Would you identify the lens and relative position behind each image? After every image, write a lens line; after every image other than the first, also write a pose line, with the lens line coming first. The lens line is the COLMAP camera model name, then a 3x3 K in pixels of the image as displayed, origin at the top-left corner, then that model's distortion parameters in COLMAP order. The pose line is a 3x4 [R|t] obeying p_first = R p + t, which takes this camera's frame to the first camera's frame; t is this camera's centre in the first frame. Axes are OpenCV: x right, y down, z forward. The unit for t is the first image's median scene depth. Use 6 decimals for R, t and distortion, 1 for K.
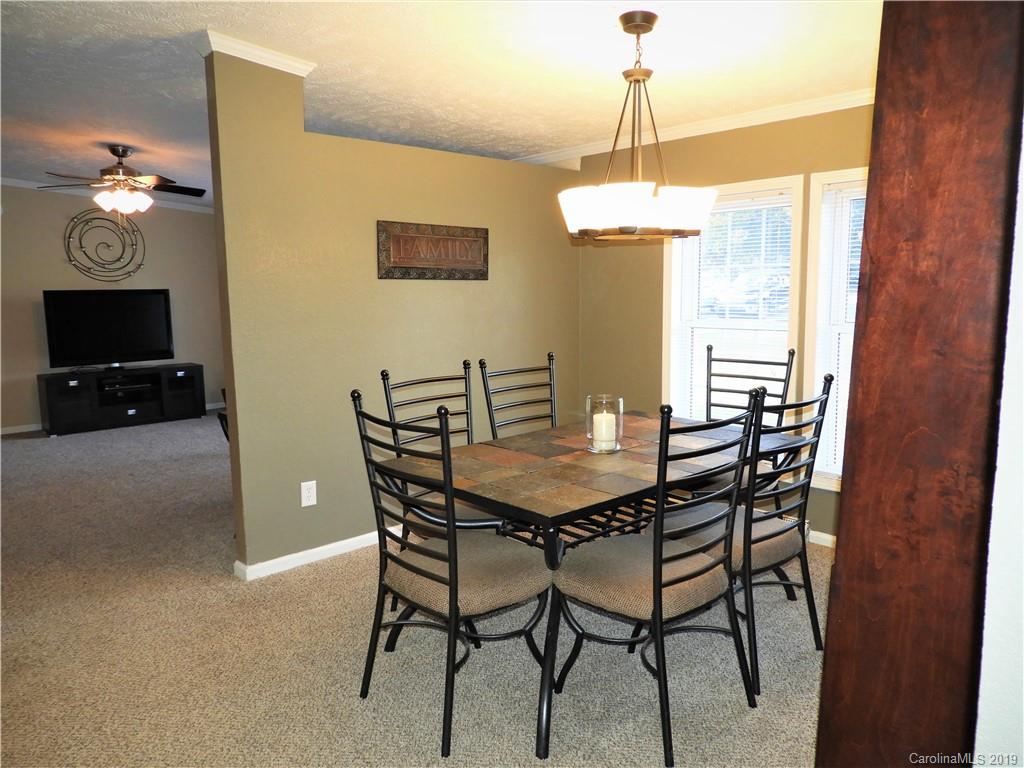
lens RADIAL K [[719.3, 0, 519.7], [0, 719.3, 386.1], [0, 0, 1]] dist [-0.005741, 0.007287]
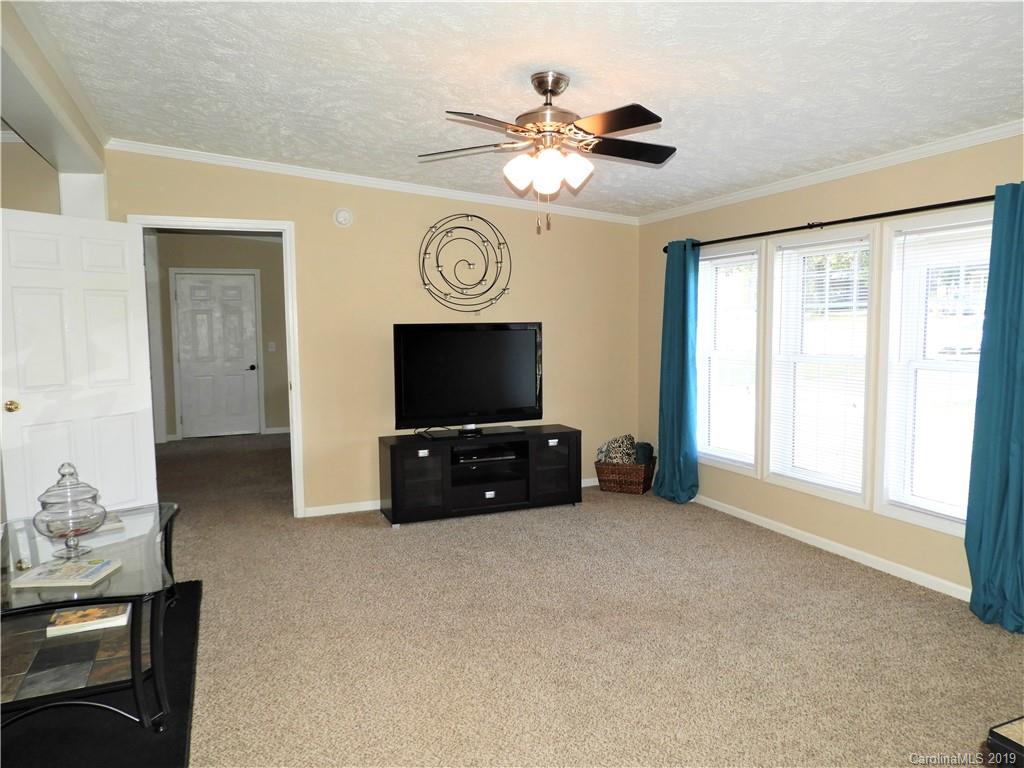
lens RADIAL K [[719.3, 0, 506.9], [0, 719.3, 386.3], [0, 0, 1]] dist [-0.005741, 0.007287]
pose [[0.936741, 0.026359, -0.349028, -0.284501], [-0.044780, 0.997991, -0.044813, -0.040025], [0.347146, 0.057608, 0.936040, 0.341415]]
